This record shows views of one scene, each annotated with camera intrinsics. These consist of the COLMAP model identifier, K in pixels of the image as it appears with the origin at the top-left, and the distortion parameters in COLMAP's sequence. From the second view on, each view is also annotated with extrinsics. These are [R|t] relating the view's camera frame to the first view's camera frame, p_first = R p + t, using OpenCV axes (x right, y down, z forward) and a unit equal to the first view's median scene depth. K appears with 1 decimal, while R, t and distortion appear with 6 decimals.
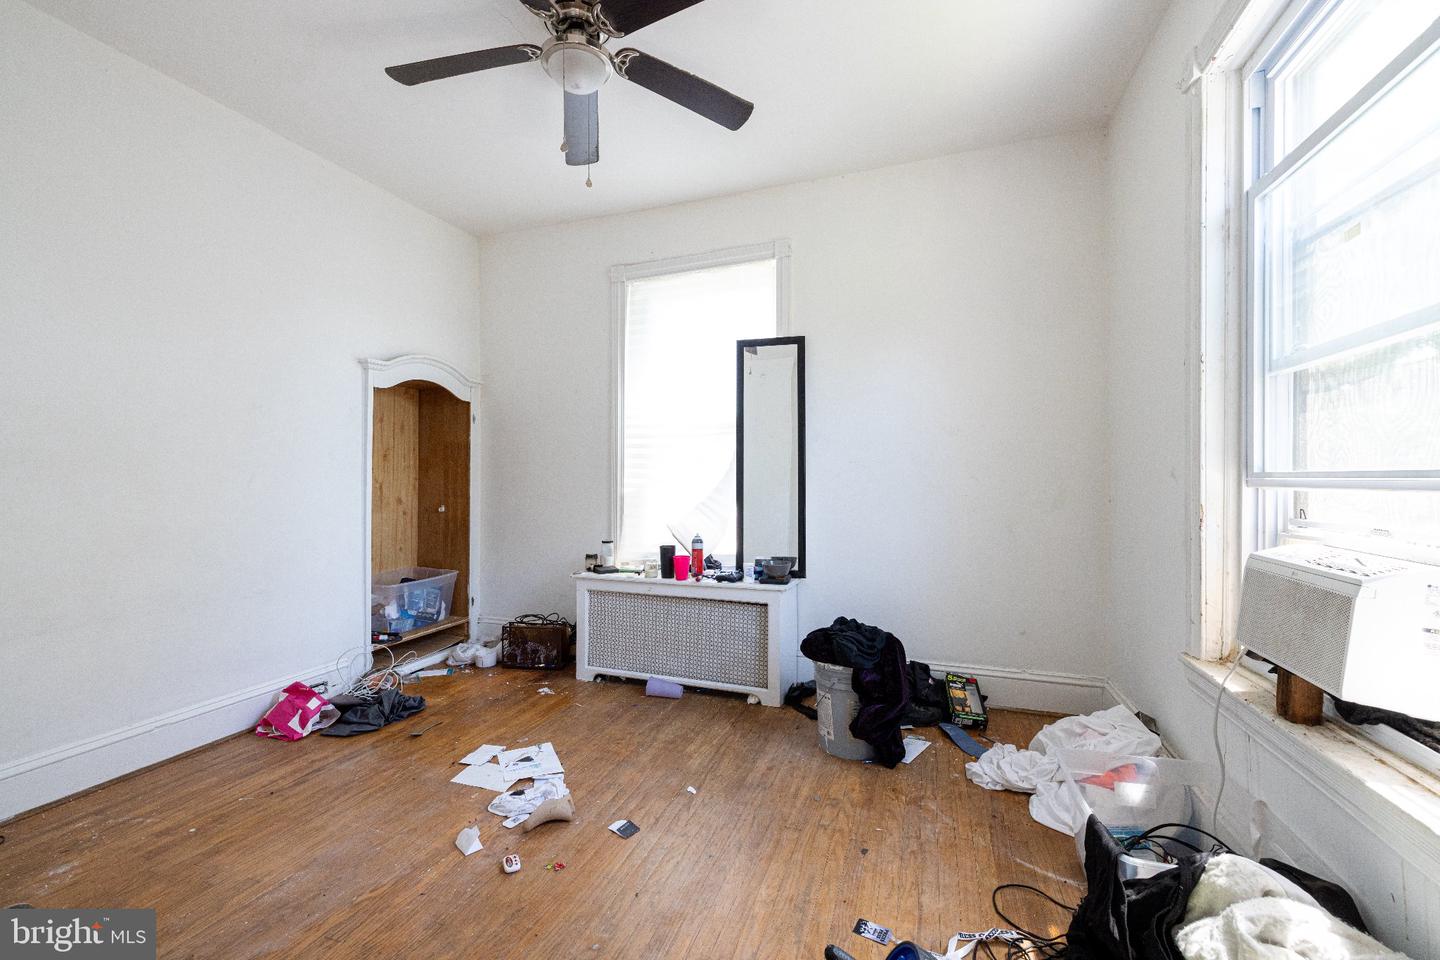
lens RADIAL K [[616.4, 0, 724.8], [0, 616.4, 478.9], [0, 0, 1]] dist [0.005302, 0.000292]
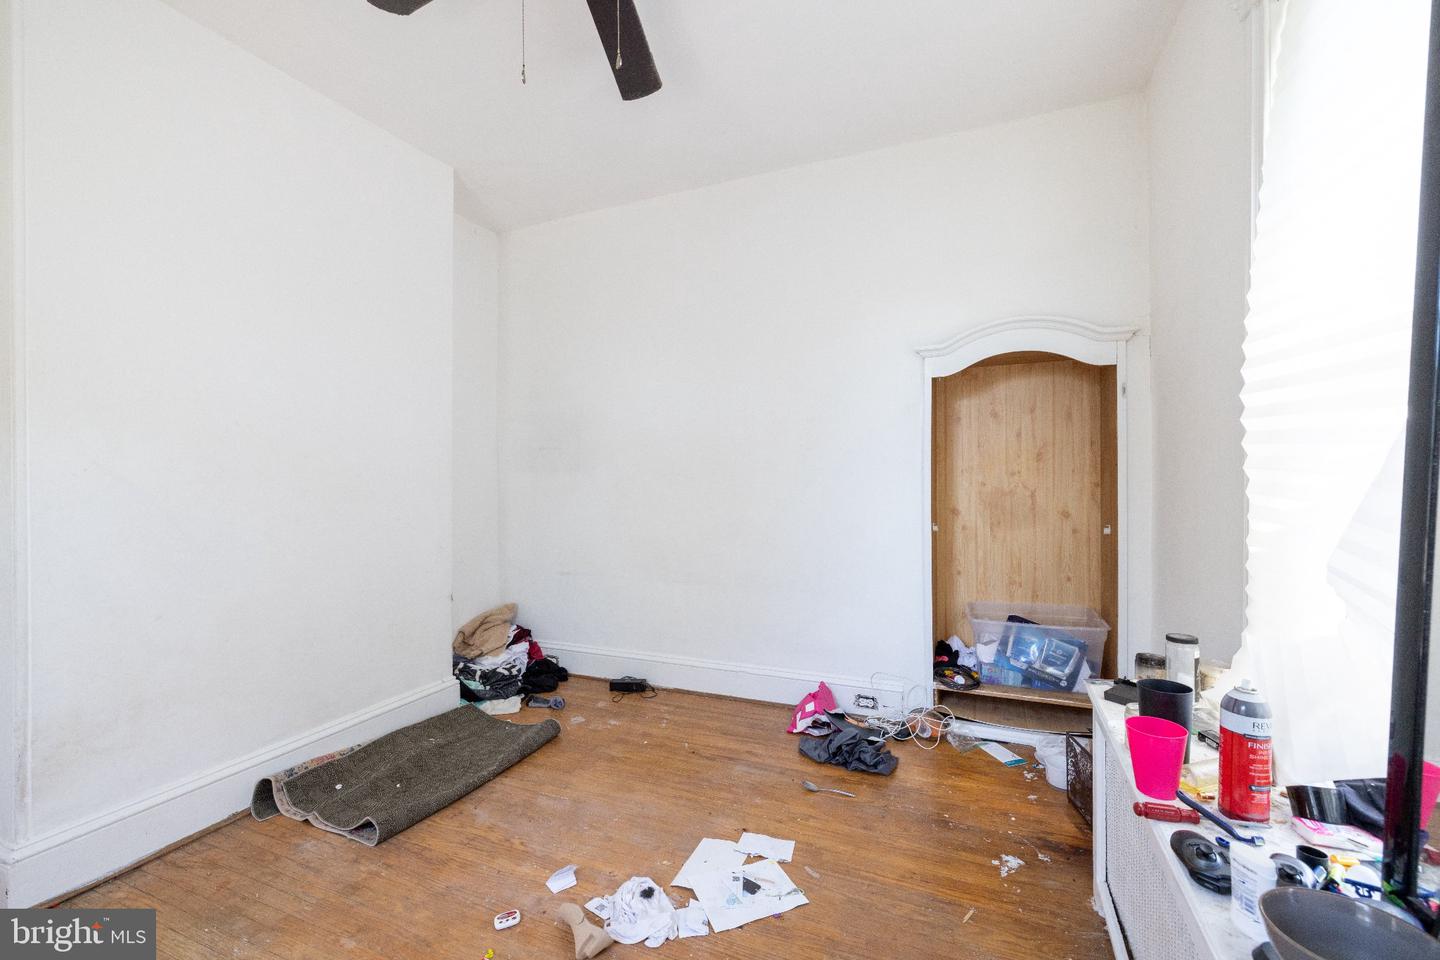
lens RADIAL K [[616.4, 0, 723.0], [0, 616.4, 480.7], [0, 0, 1]] dist [0.005302, 0.000292]
pose [[-0.085495, 0.013232, -0.996251, 0.357802], [0.007488, 0.999892, 0.012638, -0.024539], [0.996310, -0.006379, -0.085585, 0.942492]]
